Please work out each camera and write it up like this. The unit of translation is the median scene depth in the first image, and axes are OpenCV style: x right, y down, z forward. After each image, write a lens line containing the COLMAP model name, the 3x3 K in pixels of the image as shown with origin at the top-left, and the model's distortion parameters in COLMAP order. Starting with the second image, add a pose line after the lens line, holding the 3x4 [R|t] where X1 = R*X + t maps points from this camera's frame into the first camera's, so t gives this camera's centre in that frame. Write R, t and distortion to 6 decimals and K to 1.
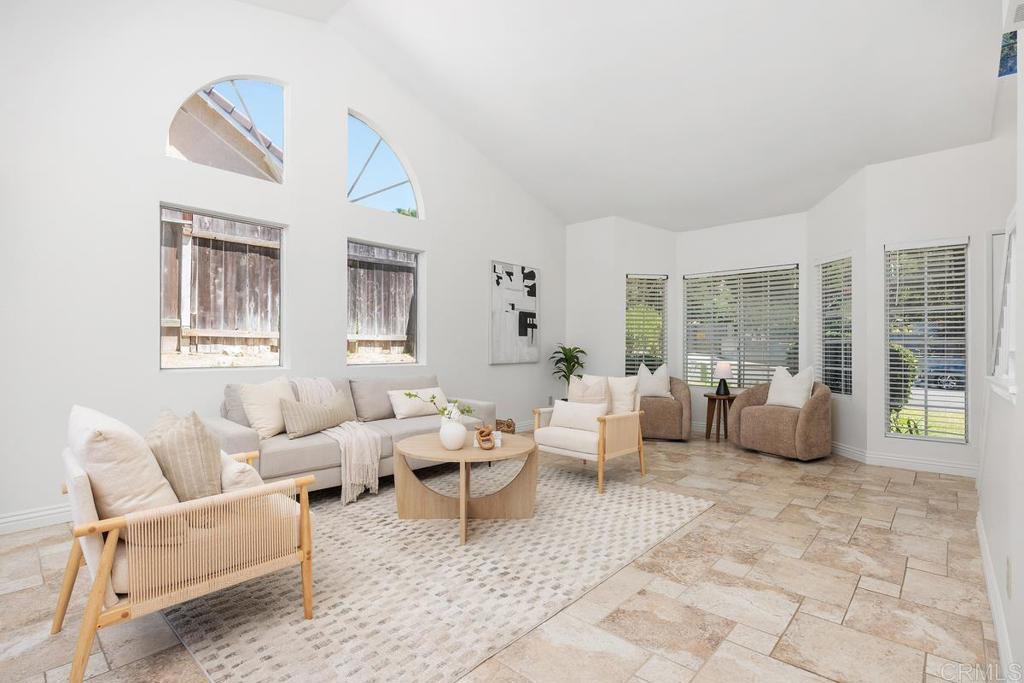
lens RADIAL K [[481.4, 0, 509.0], [0, 481.4, 343.9], [0, 0, 1]] dist [-0.000847, -0.000074]
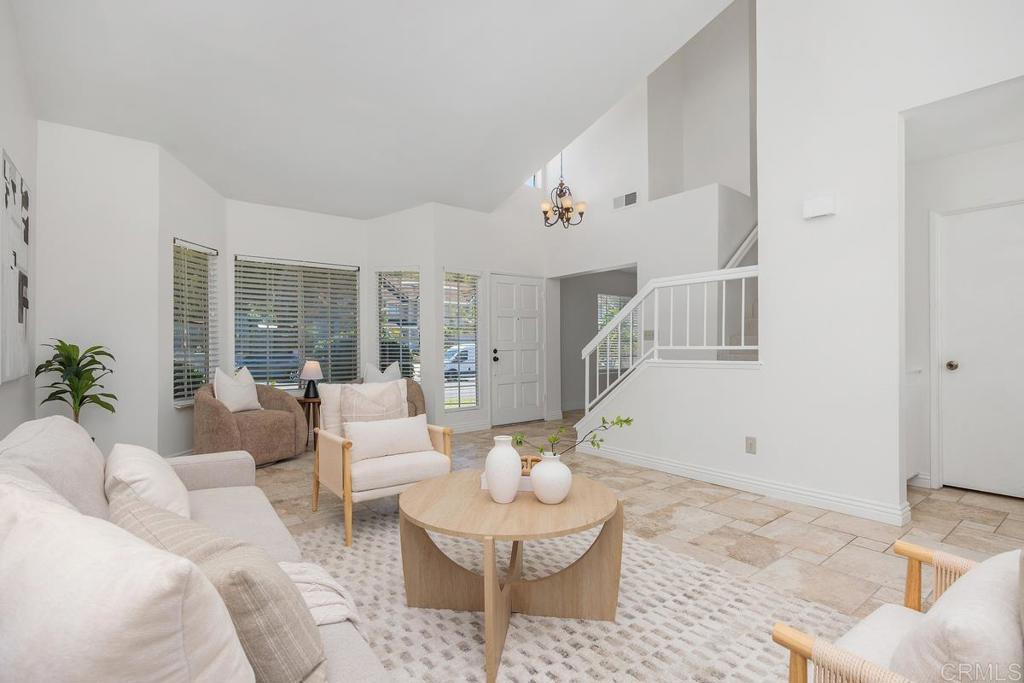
lens RADIAL K [[481.4, 0, 509.0], [0, 481.4, 343.9], [0, 0, 1]] dist [-0.000847, -0.000074]
pose [[0.172351, -0.000206, 0.985036, -0.787683], [-0.005284, 0.999985, 0.001134, 0.003570], [-0.985021, -0.005401, 0.172348, 0.970718]]
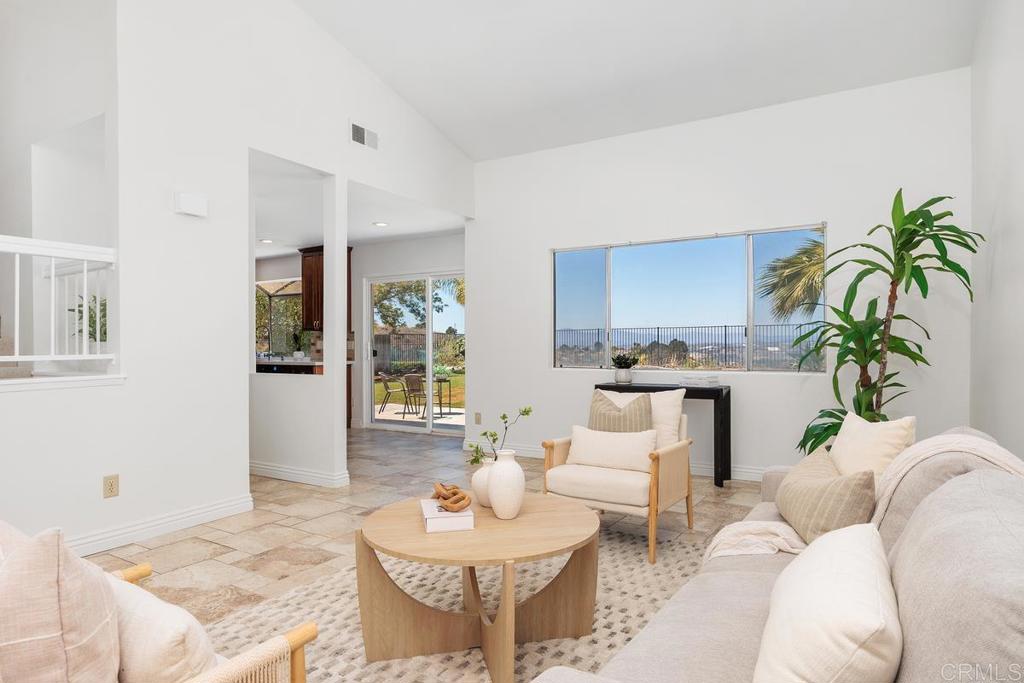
lens RADIAL K [[601.9, 0, 512.0], [0, 601.9, 341.5], [0, 0, 1]] dist [-0.003138, -0.000452]
pose [[-0.983063, -0.000939, -0.183265, 0.011199], [0.001330, 0.999924, -0.012256, -0.004046], [0.183263, -0.012292, -0.982987, 1.892877]]
